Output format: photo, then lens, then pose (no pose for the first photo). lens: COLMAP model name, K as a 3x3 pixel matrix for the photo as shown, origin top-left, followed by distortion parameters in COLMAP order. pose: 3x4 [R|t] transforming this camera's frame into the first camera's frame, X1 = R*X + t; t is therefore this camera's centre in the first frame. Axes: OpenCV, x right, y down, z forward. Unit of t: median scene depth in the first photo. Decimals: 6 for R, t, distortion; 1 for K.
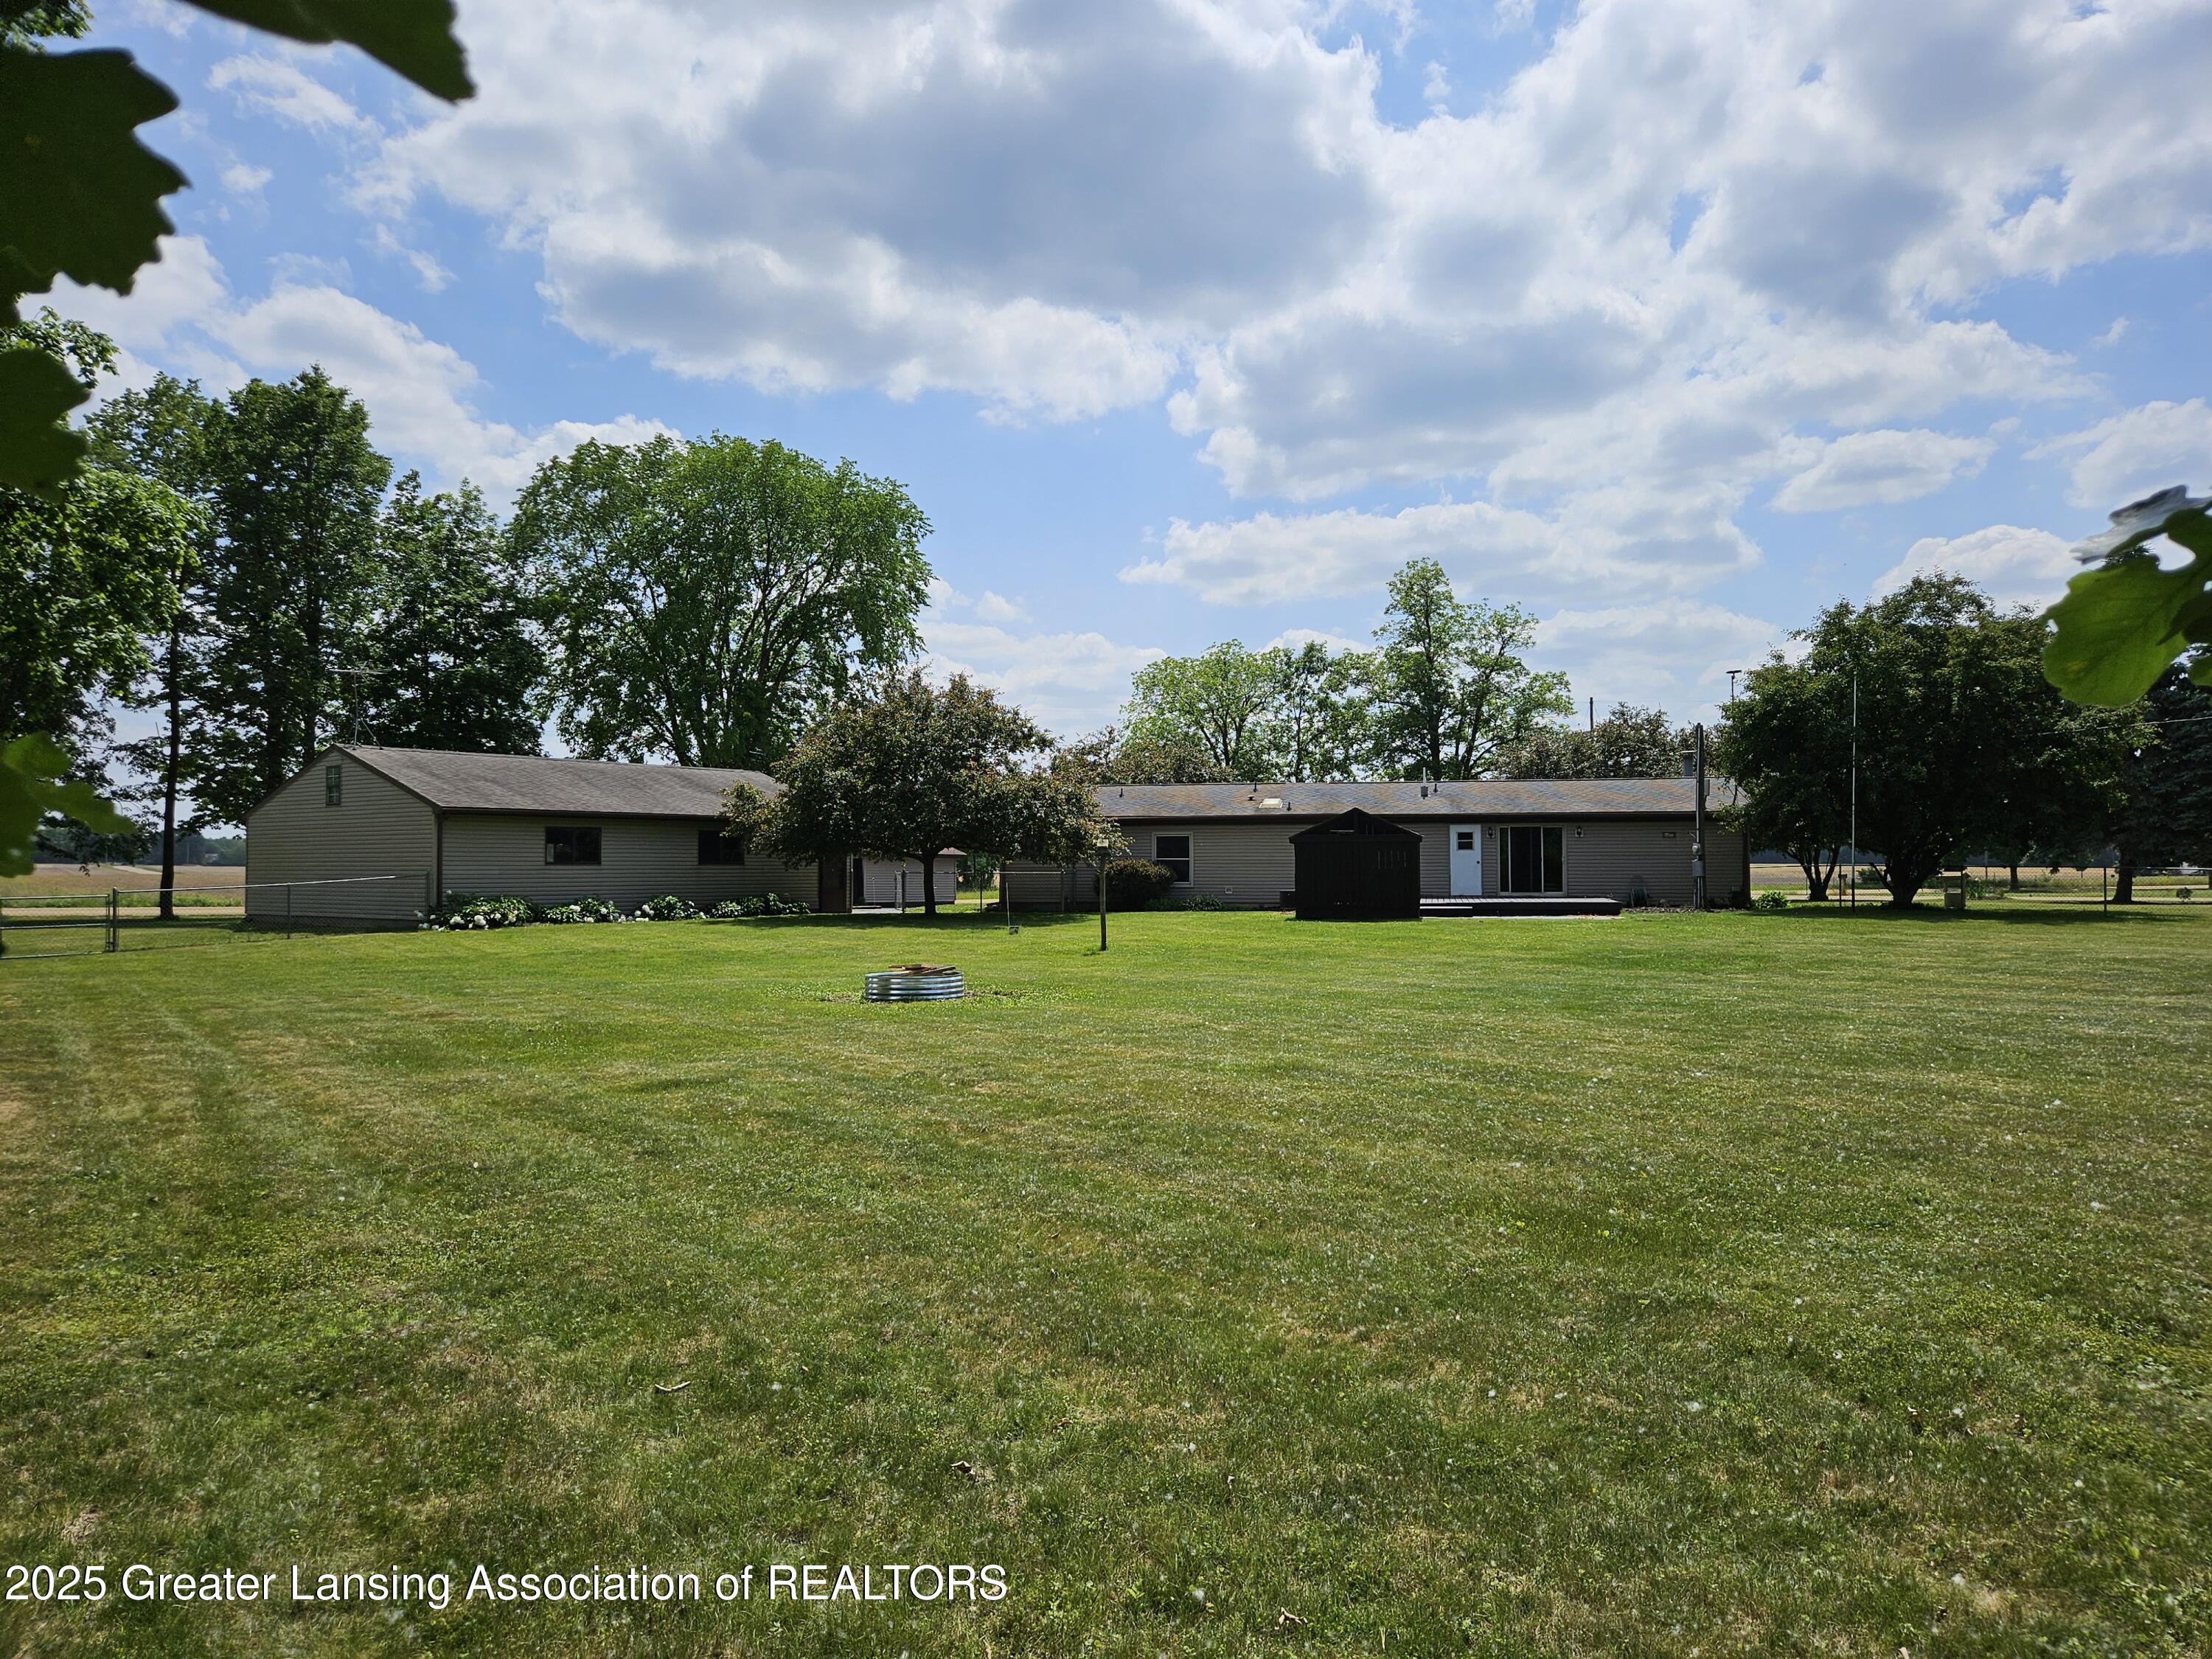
lens RADIAL K [[1478.7, 0, 1120.7], [0, 1478.7, 848.0], [0, 0, 1]] dist [0.076687, -0.063675]
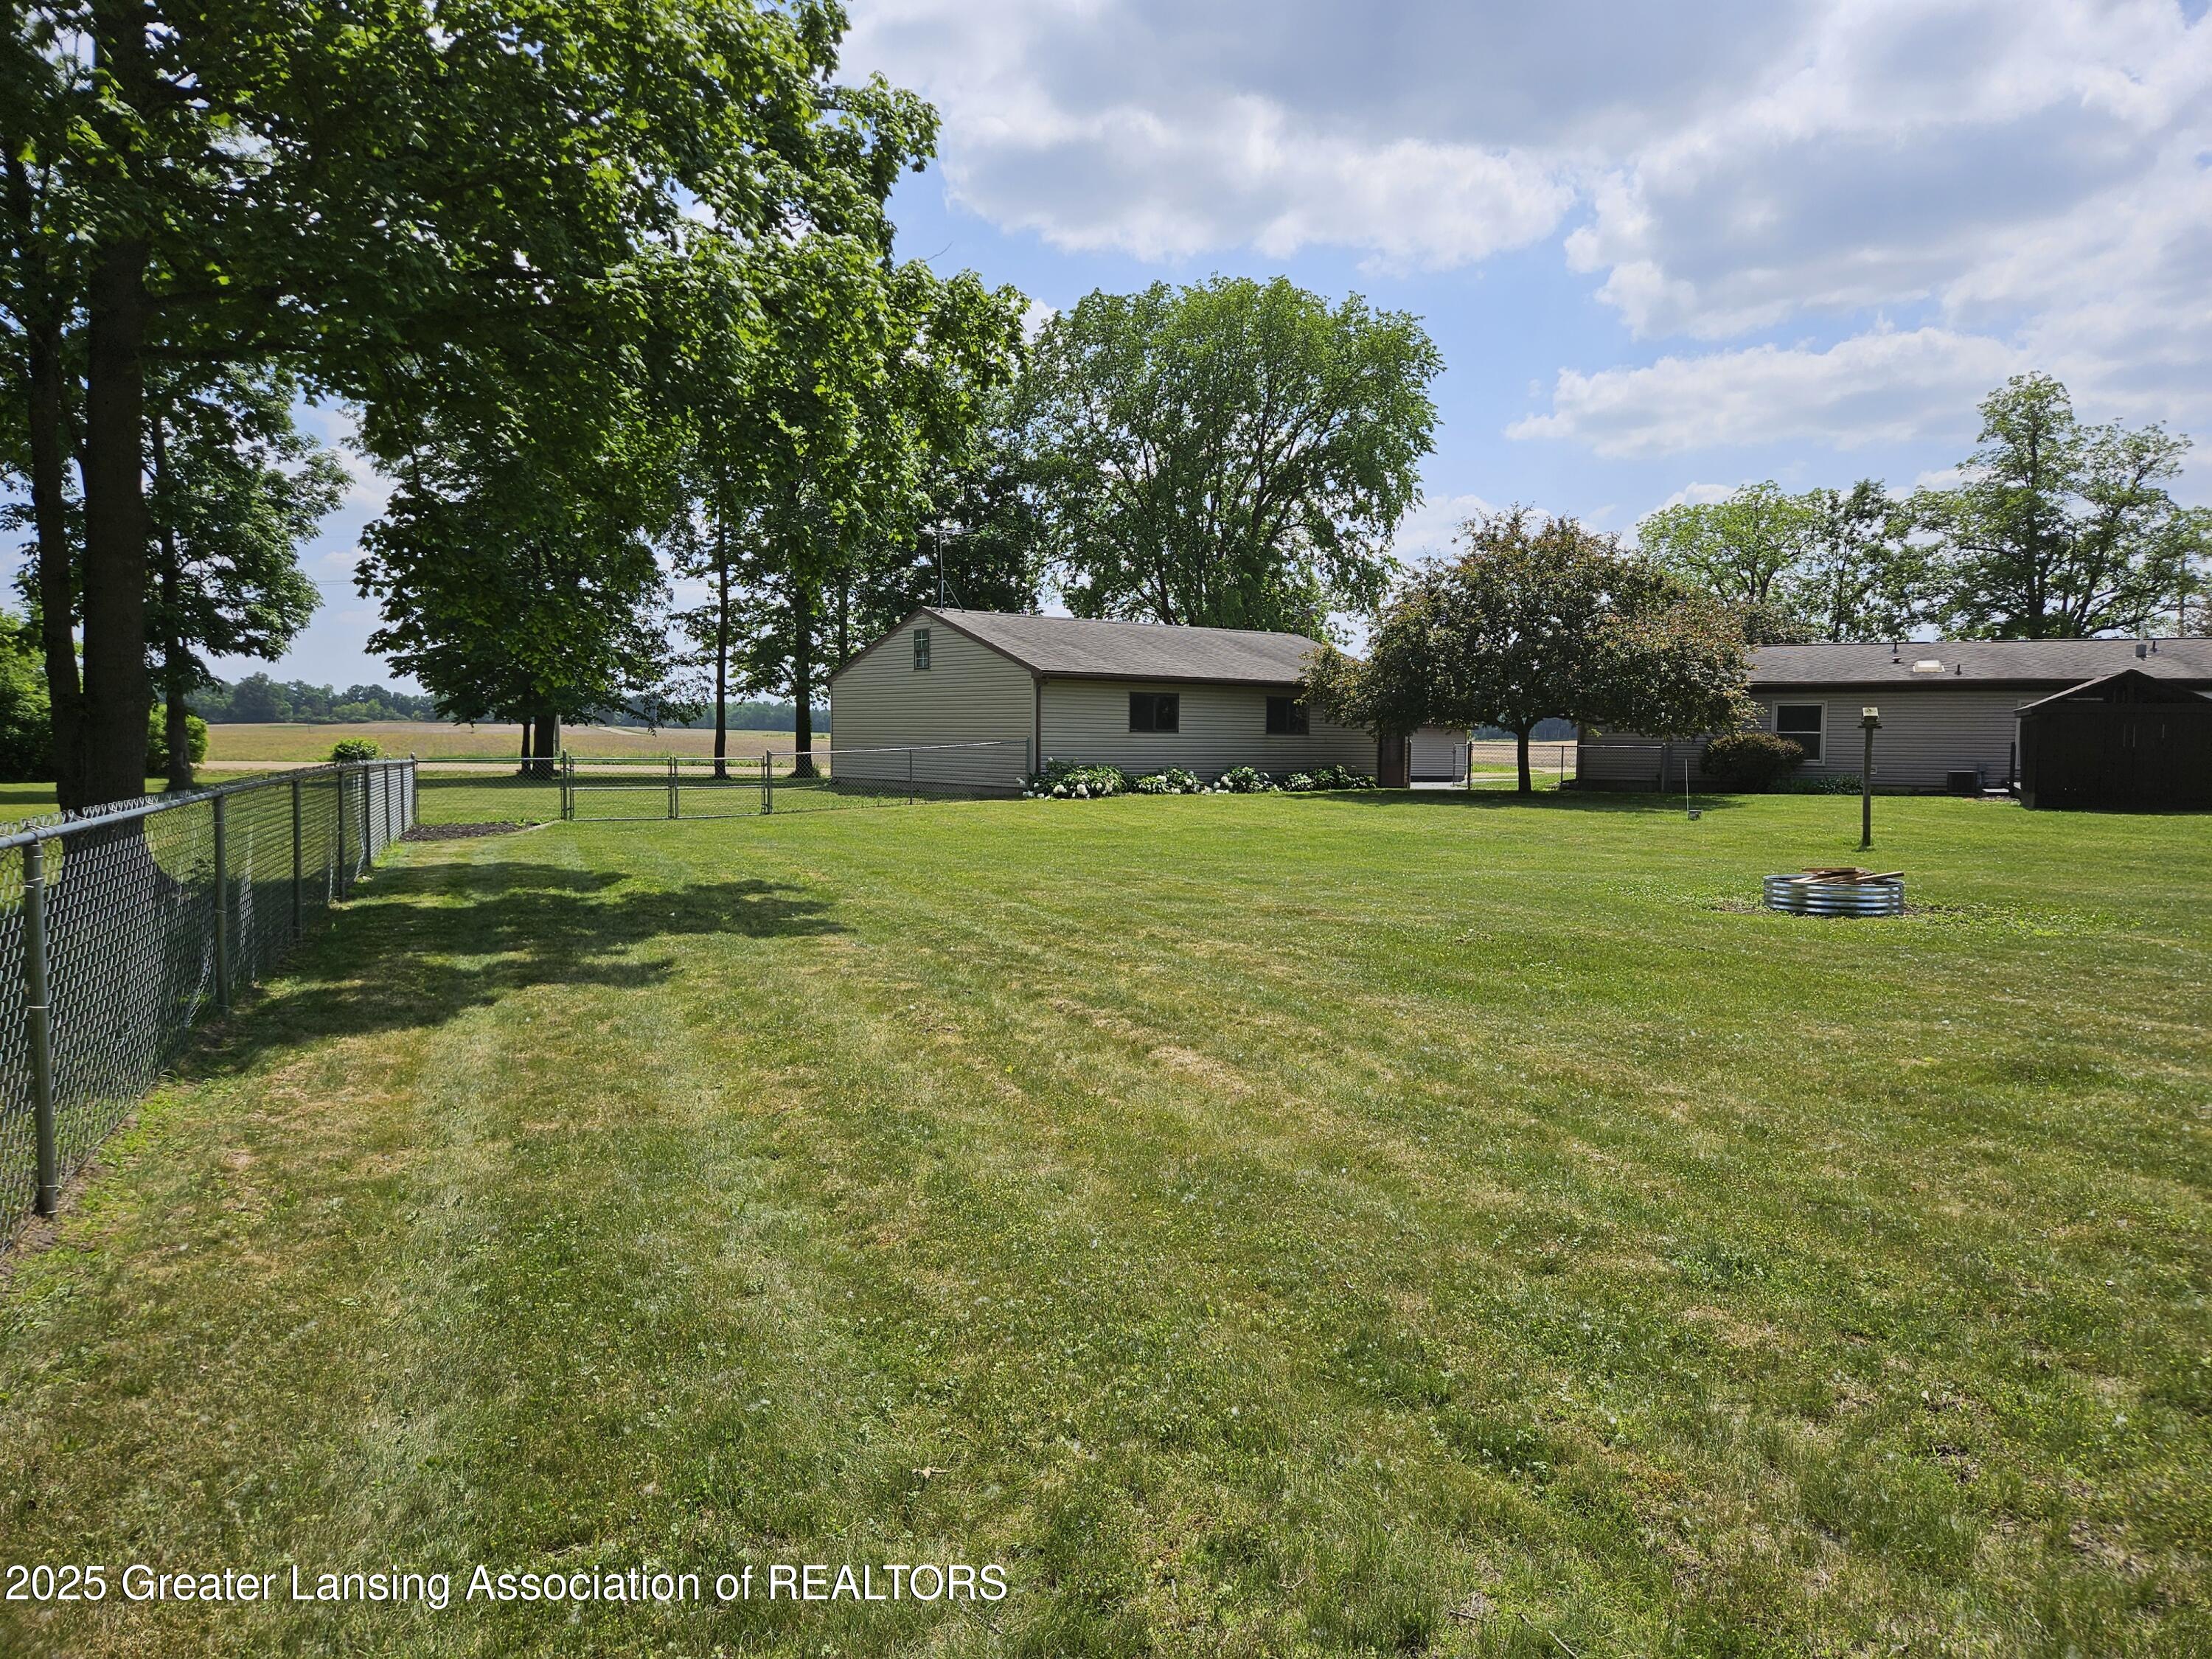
lens RADIAL K [[1477.4, 0, 1128.5], [0, 1477.4, 826.4], [0, 0, 1]] dist [0.078916, -0.063484]
pose [[0.970130, 0.026443, -0.241140, -0.099418], [-0.008894, 0.997250, 0.073578, 0.001219], [0.242423, -0.069235, 0.967697, 0.053773]]
